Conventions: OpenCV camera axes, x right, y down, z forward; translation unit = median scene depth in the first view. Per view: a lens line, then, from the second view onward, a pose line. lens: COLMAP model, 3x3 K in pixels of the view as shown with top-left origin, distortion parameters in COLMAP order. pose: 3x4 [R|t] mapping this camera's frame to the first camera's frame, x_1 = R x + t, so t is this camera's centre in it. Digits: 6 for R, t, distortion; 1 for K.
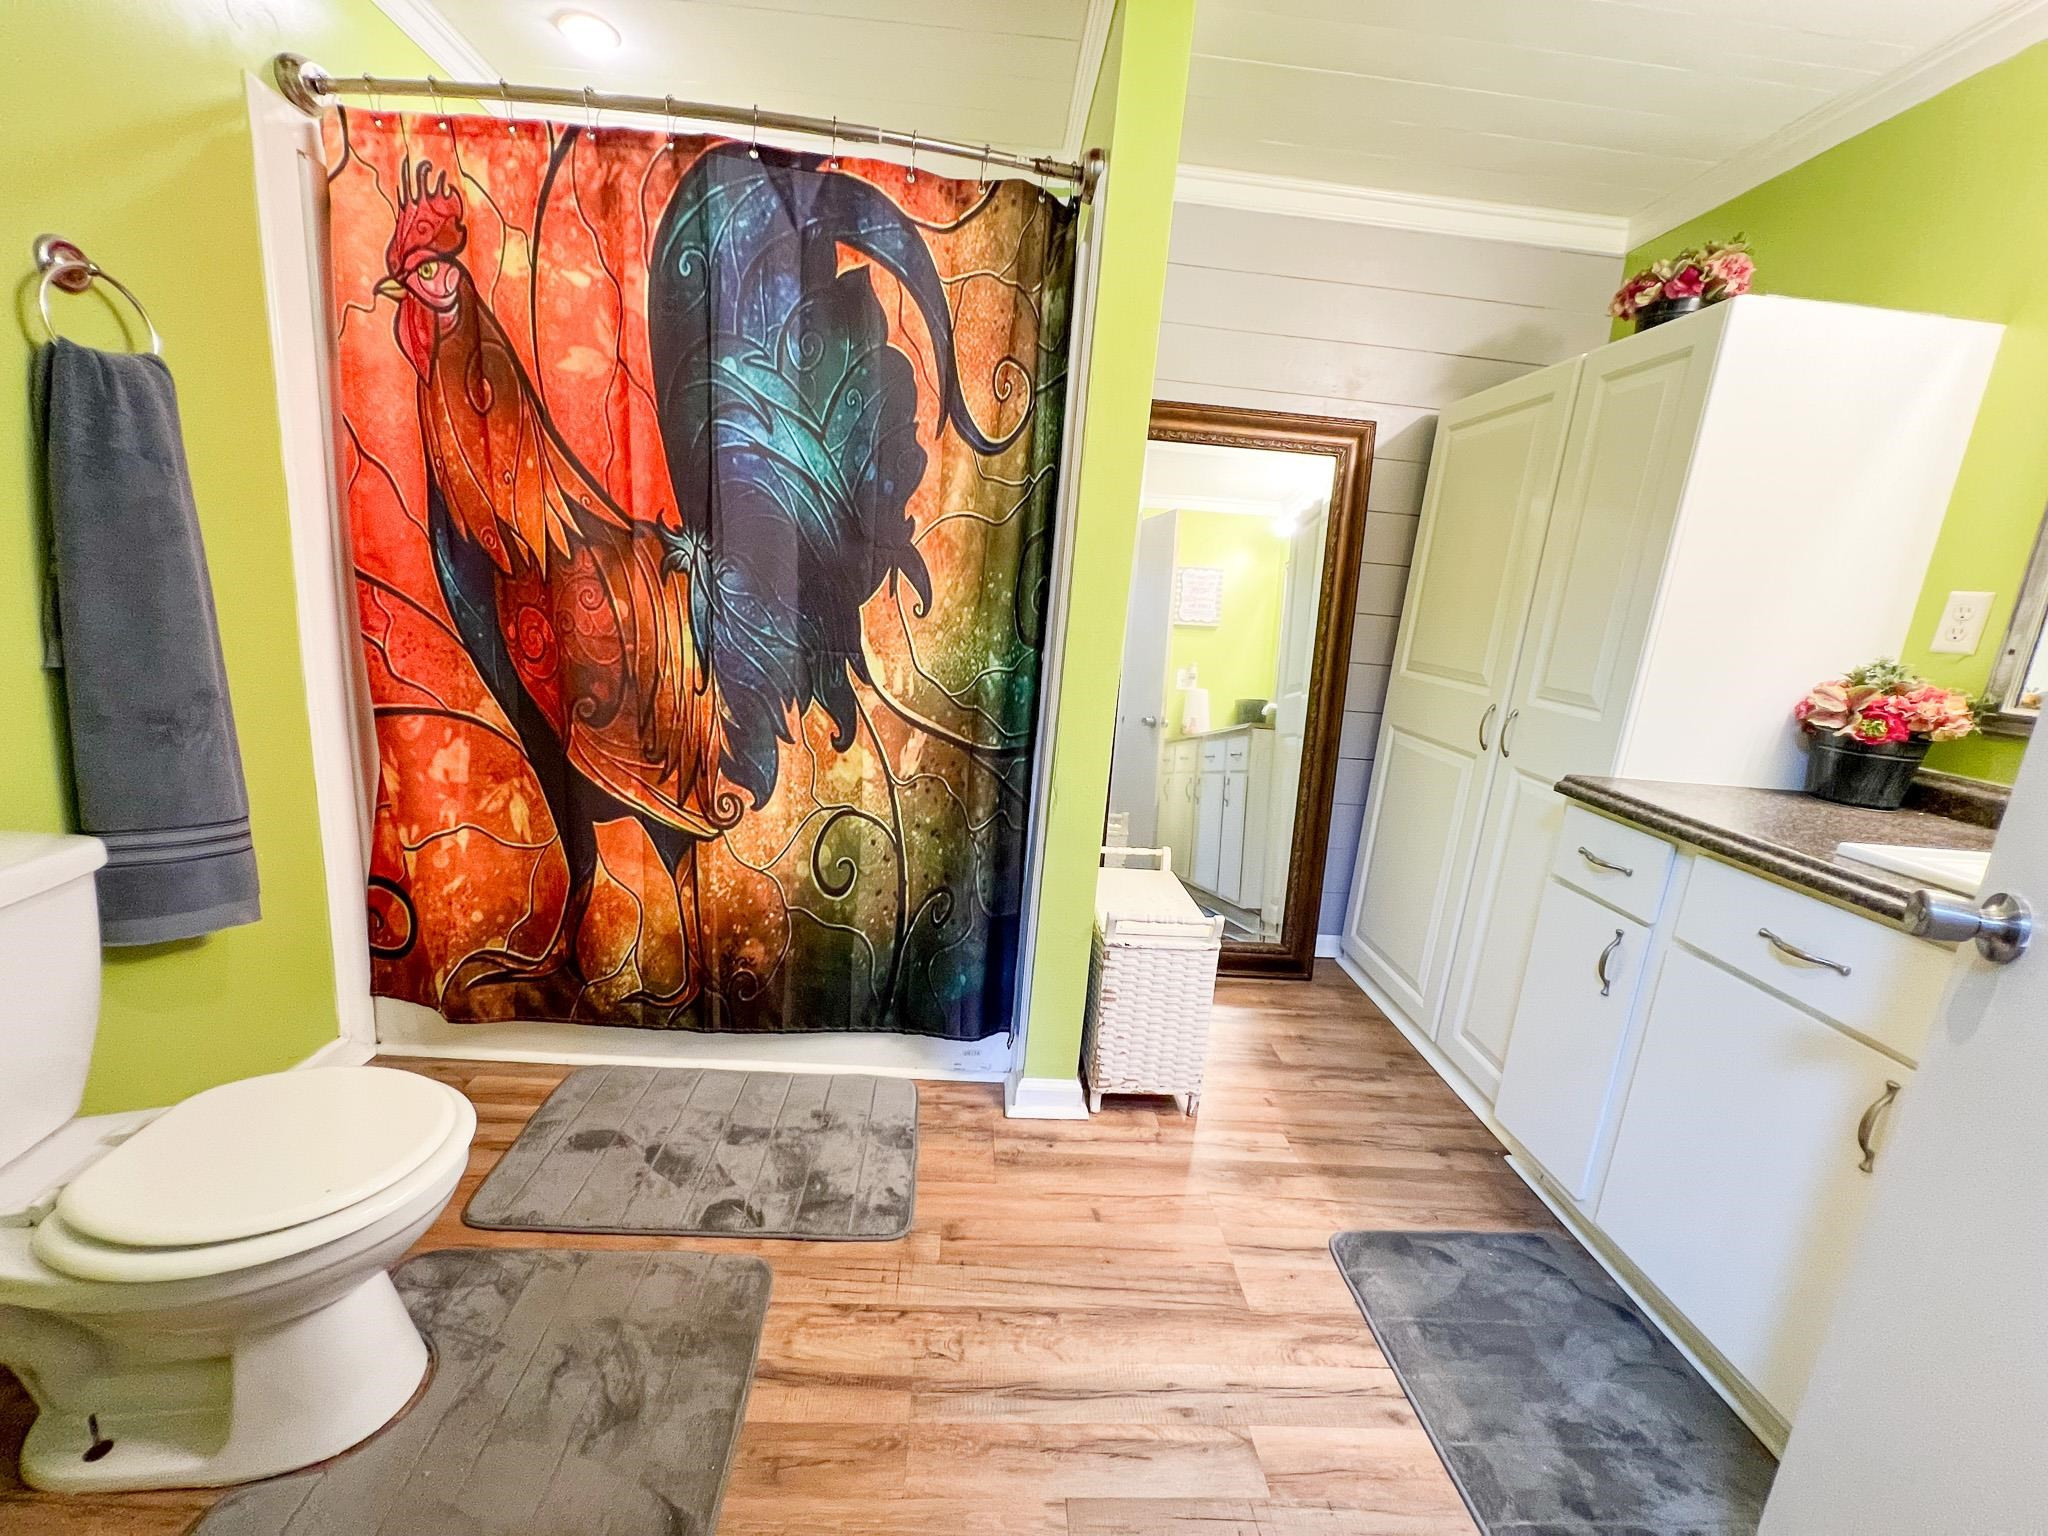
lens RADIAL K [[824.8, 0, 1022.0], [0, 824.8, 766.6], [0, 0, 1]] dist [-0.002909, 0.000912]
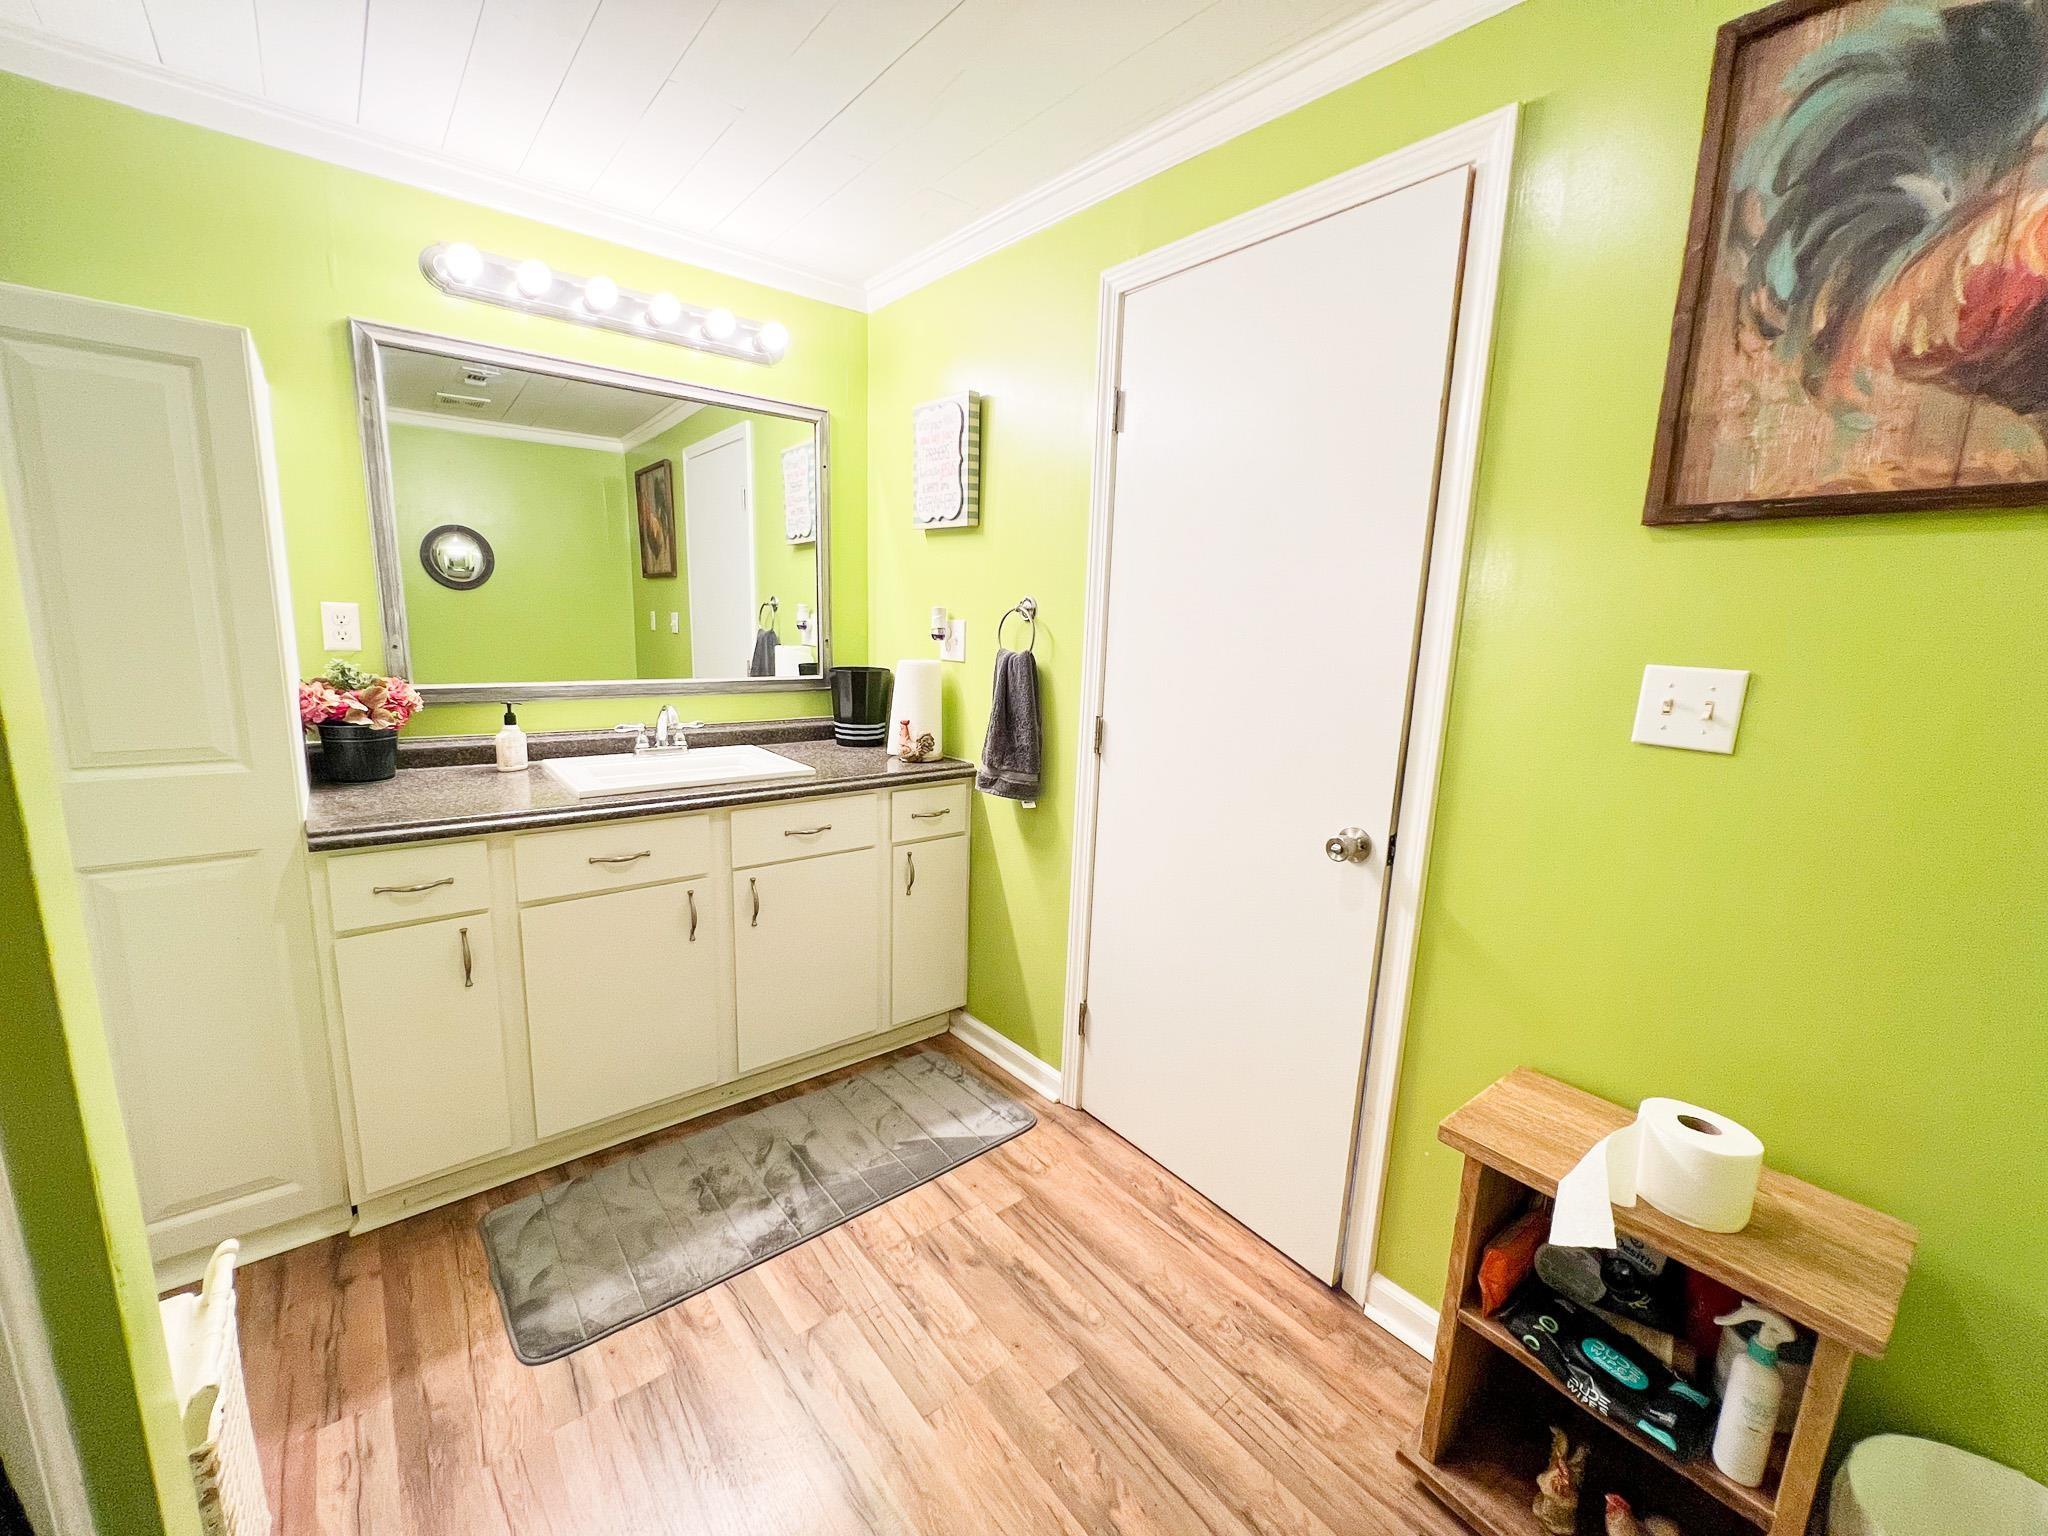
lens RADIAL K [[824.8, 0, 1022.0], [0, 824.8, 766.6], [0, 0, 1]] dist [-0.002909, 0.000912]
pose [[-0.585717, -0.254994, 0.769359, -0.605569], [0.079252, 0.926655, 0.367463, -0.517917], [-0.806632, 0.276203, -0.522549, 1.571503]]
